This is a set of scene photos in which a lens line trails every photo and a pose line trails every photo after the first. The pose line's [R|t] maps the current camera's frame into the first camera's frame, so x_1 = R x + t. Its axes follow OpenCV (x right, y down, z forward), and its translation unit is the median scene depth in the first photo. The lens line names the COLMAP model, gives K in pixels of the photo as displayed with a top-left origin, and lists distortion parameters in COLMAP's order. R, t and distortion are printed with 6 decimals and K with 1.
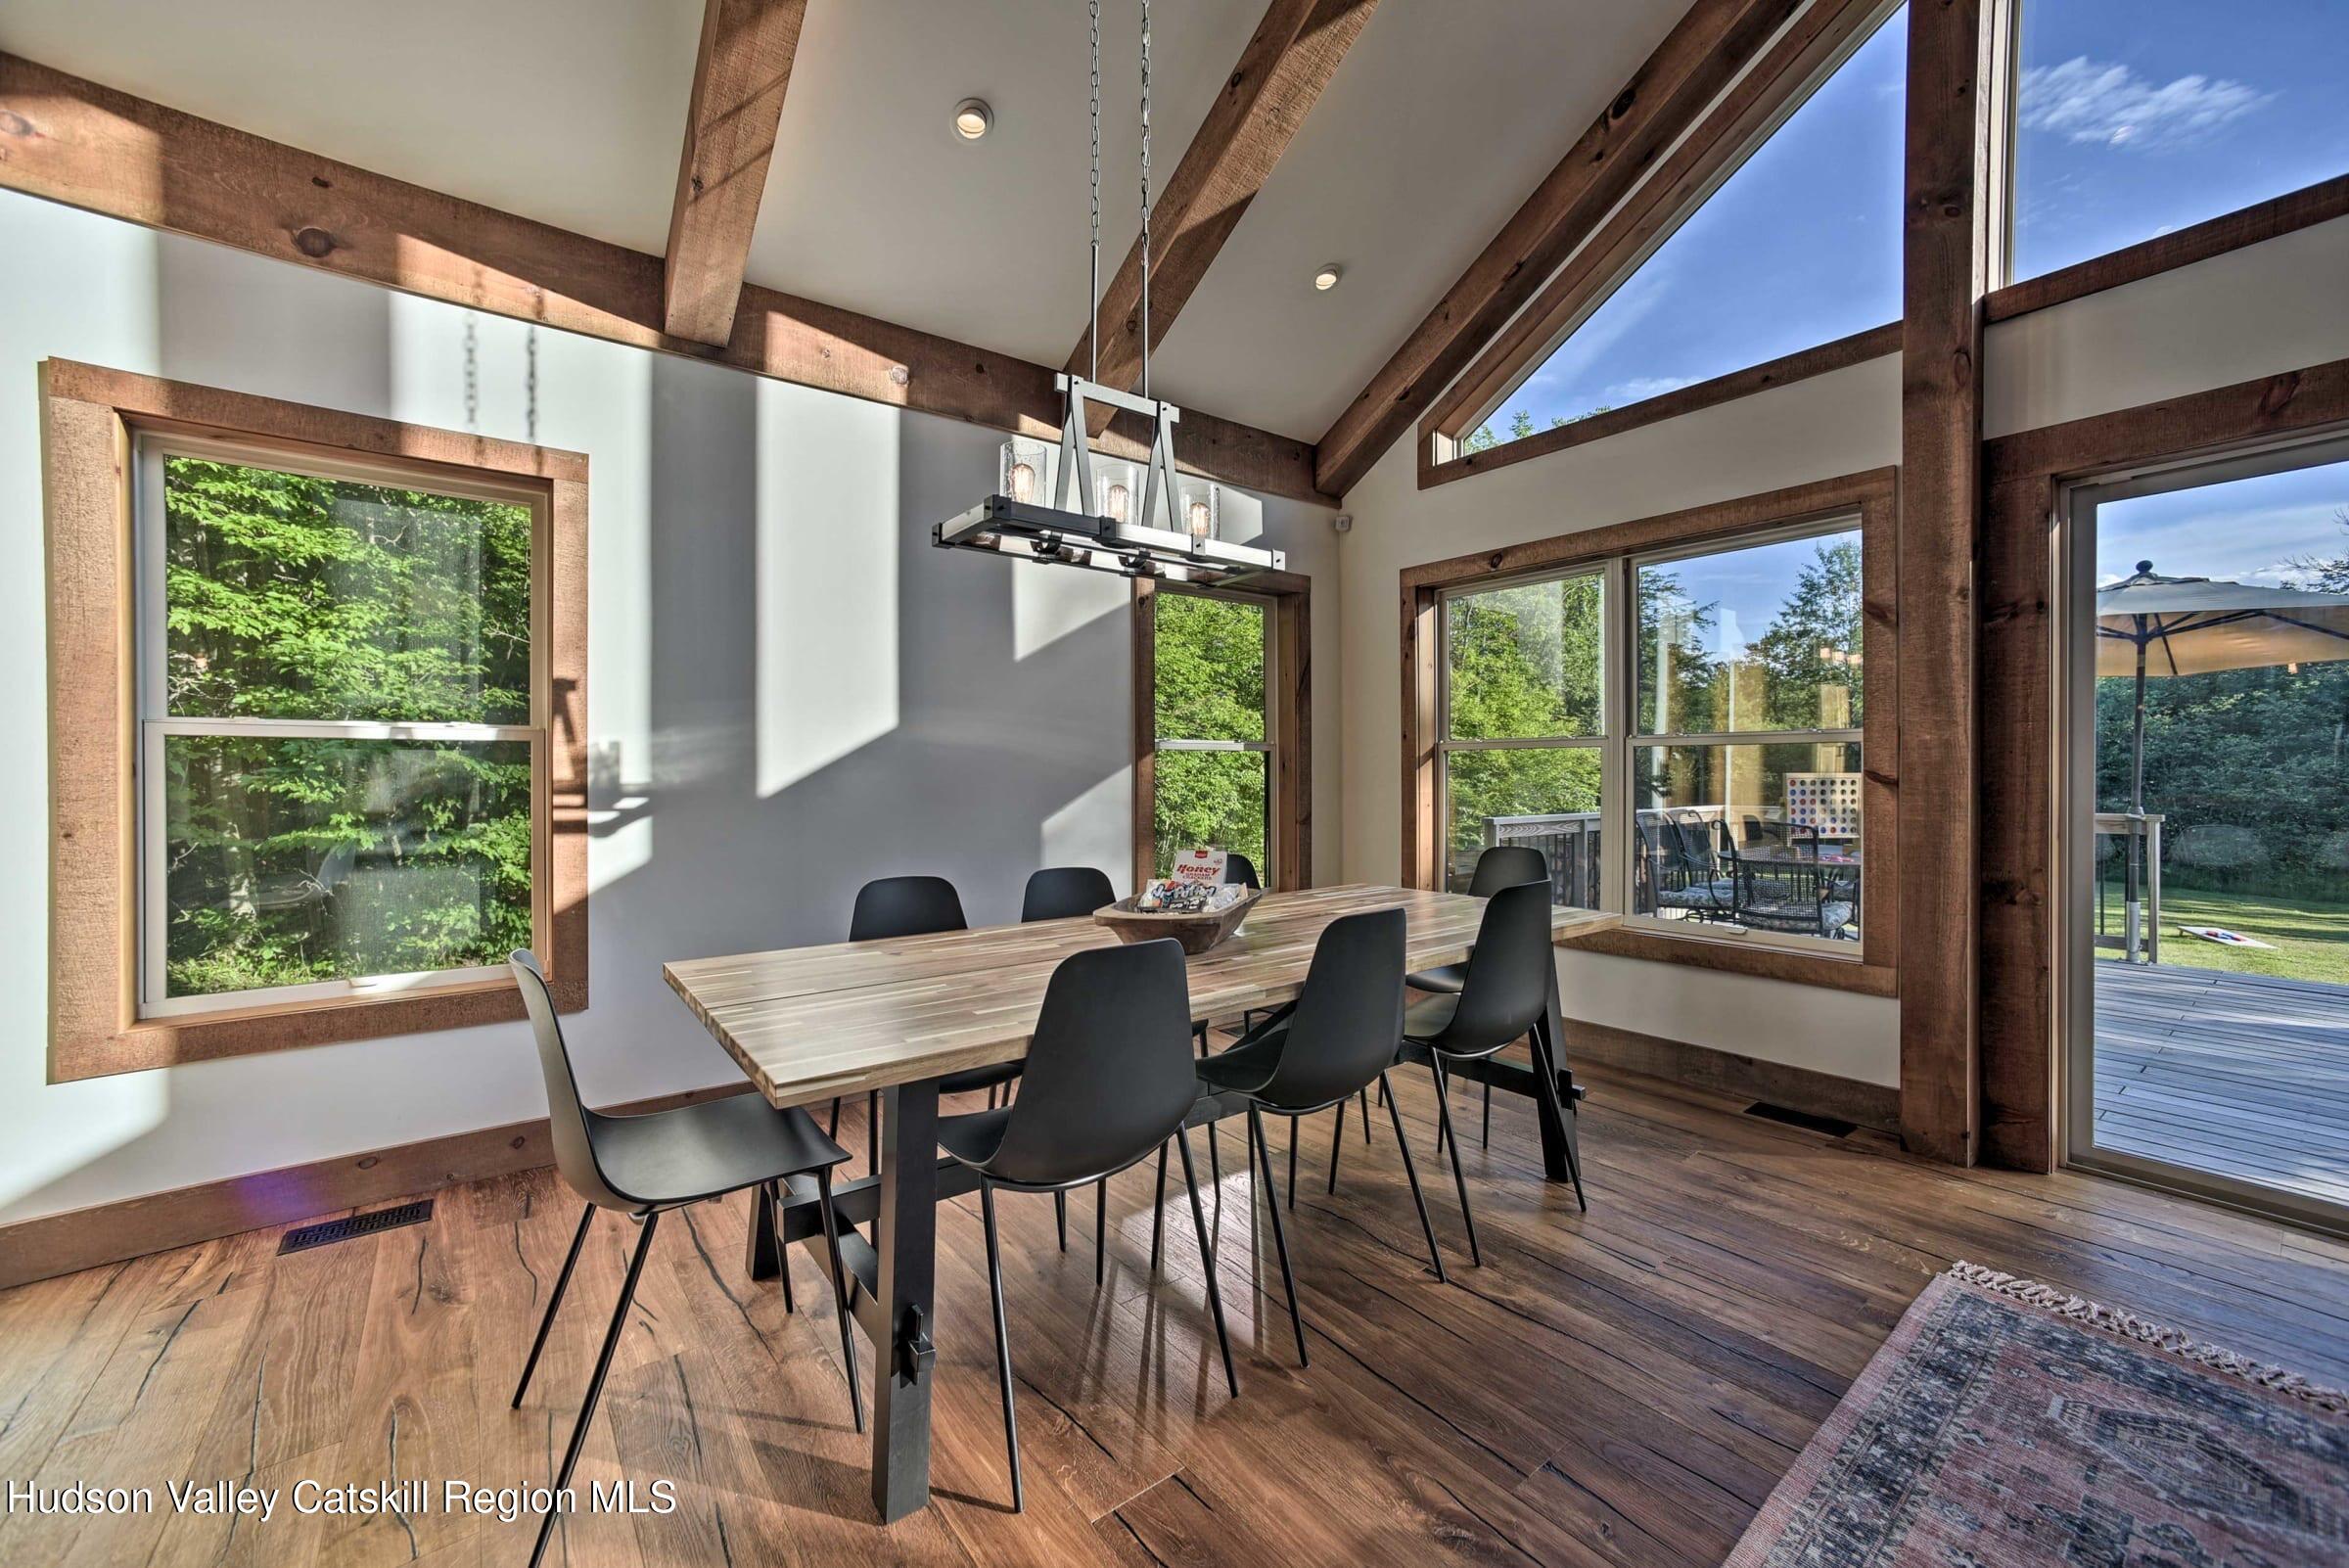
lens RADIAL K [[960.4, 0, 1189.1], [0, 960.4, 779.3], [0, 0, 1]] dist [-0.008443, 0.007015]
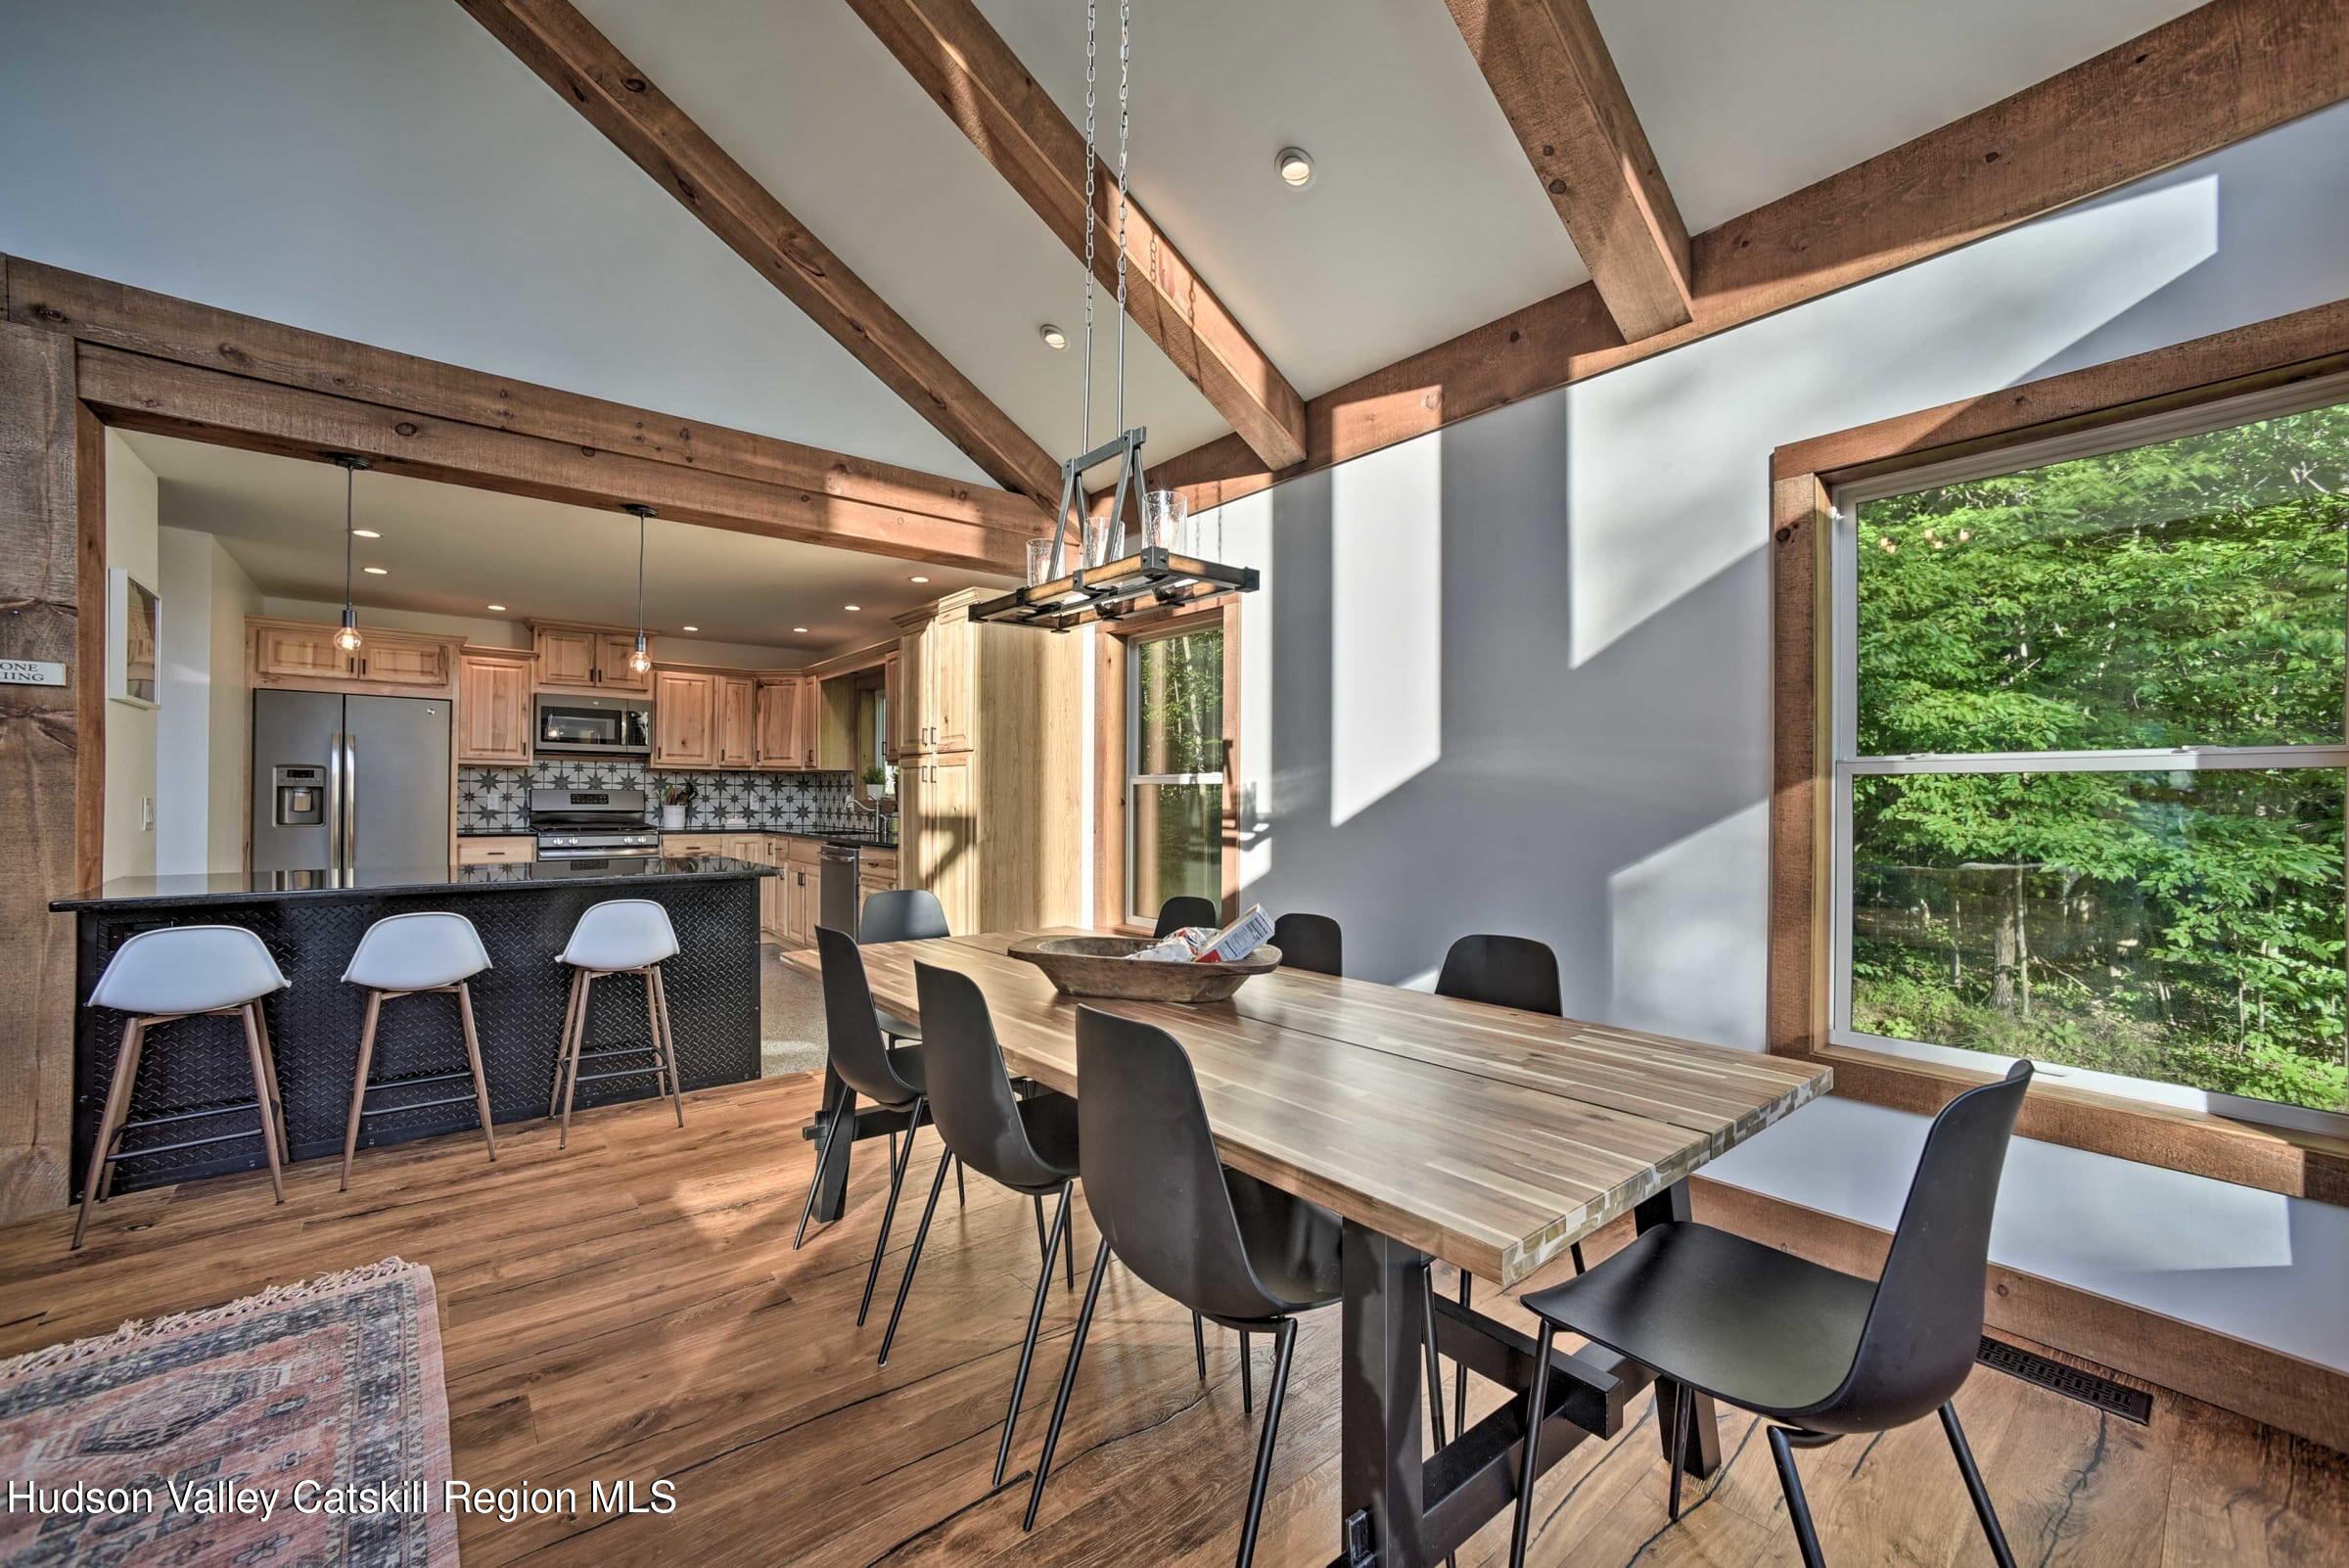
lens RADIAL K [[955.5, 0, 1167.5], [0, 955.5, 794.8], [0, 0, 1]] dist [-0.006697, 0.000802]
pose [[0.031481, 0.003723, -0.999497, 0.715962], [-0.007969, 0.999962, 0.003473, -0.023660], [0.999473, 0.007856, 0.031510, 0.770496]]
